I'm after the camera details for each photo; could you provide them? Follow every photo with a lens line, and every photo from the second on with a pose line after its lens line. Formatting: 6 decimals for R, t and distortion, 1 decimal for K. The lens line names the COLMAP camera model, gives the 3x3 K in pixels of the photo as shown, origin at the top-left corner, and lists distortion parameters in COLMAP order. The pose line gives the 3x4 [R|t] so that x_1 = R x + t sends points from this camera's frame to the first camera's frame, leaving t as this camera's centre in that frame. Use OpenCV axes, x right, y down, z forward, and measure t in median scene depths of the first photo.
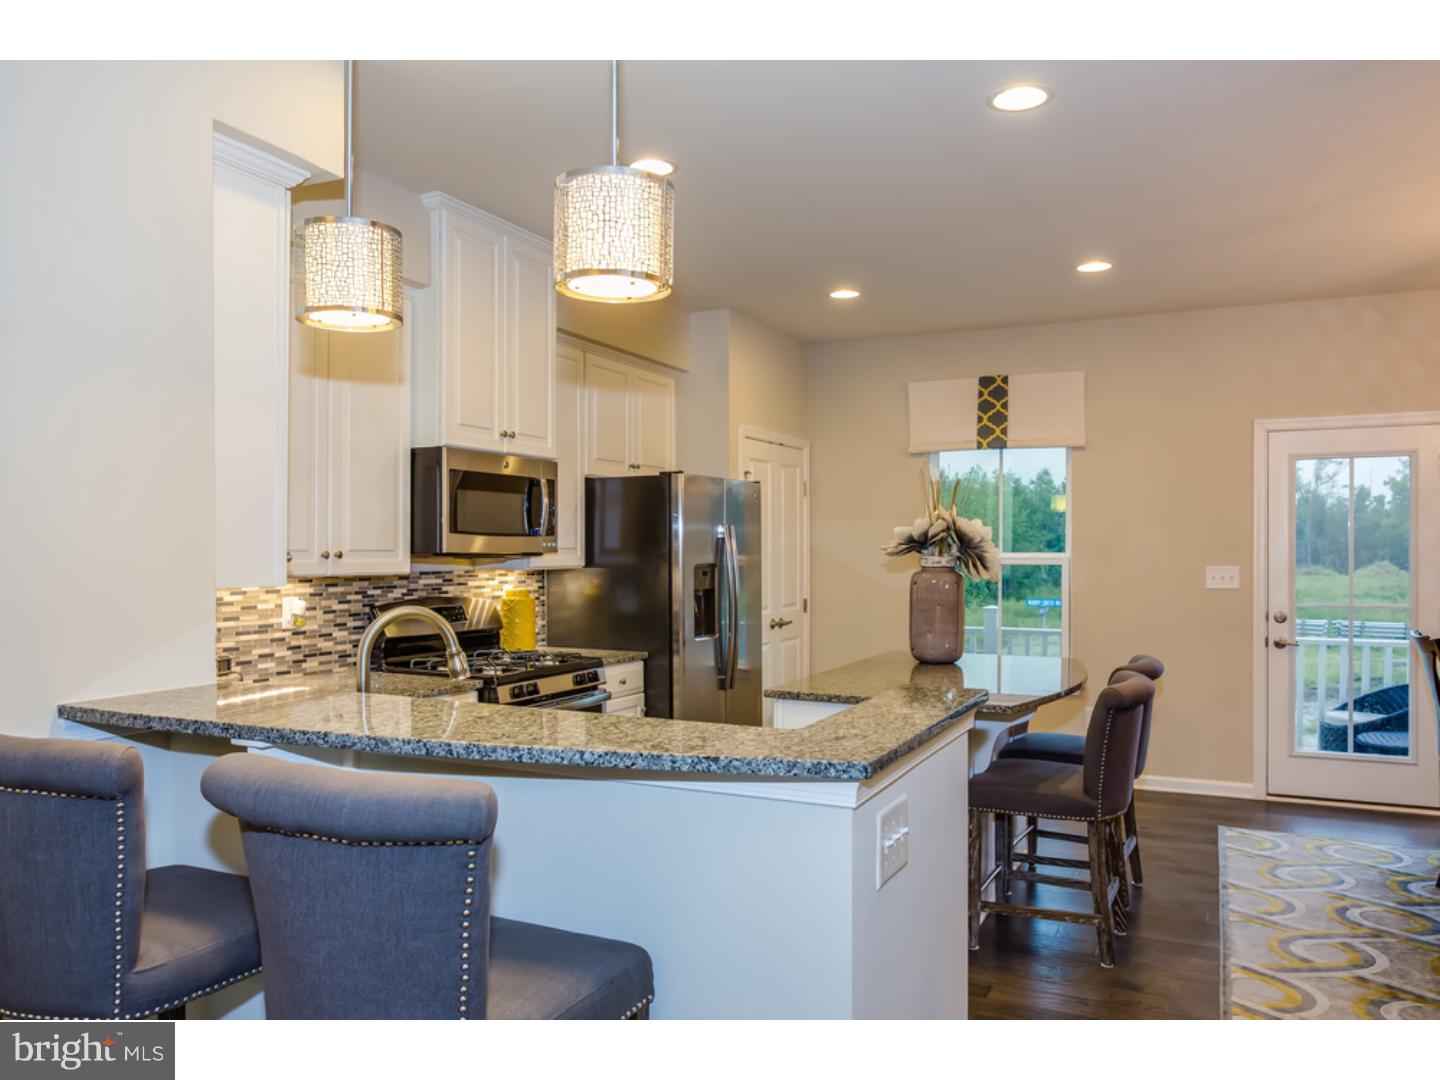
lens RADIAL K [[1066.2, 0, 718.6], [0, 1066.2, 546.5], [0, 0, 1]] dist [-0.012495, -0.002588]
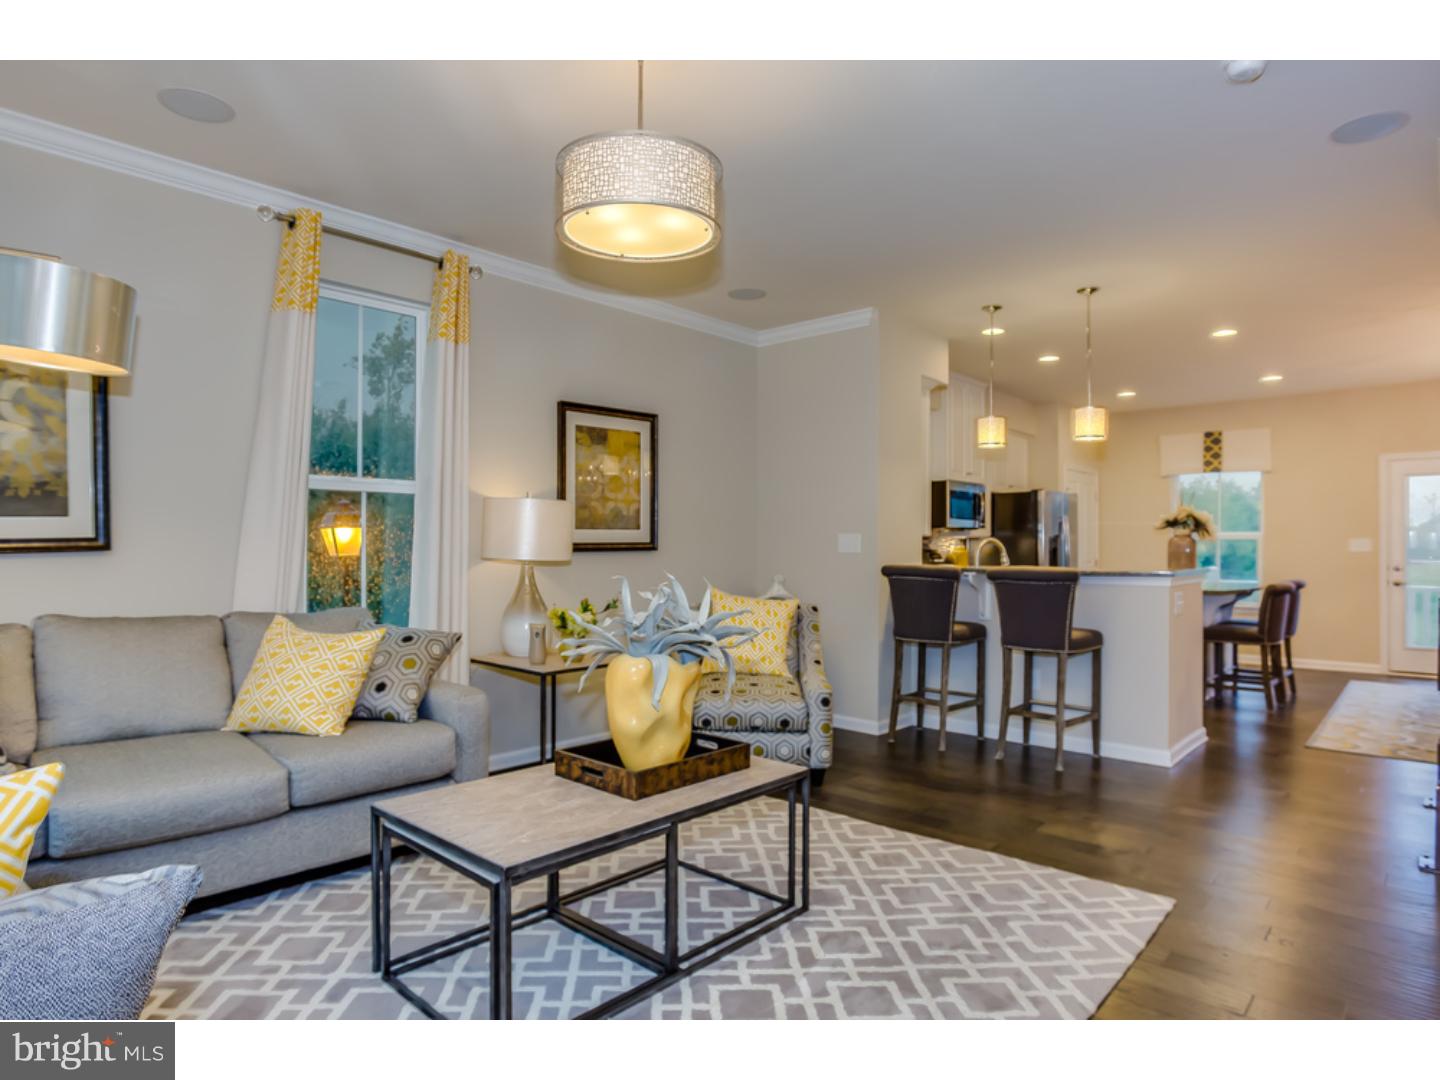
lens RADIAL K [[939.1, 0, 718.3], [0, 939.1, 533.5], [0, 0, 1]] dist [0.009642, 0.003191]
pose [[0.972499, -0.001386, -0.232903, -0.211538], [-0.002563, 0.999858, -0.016650, 0.043413], [0.232893, 0.016789, 0.972357, -0.848587]]
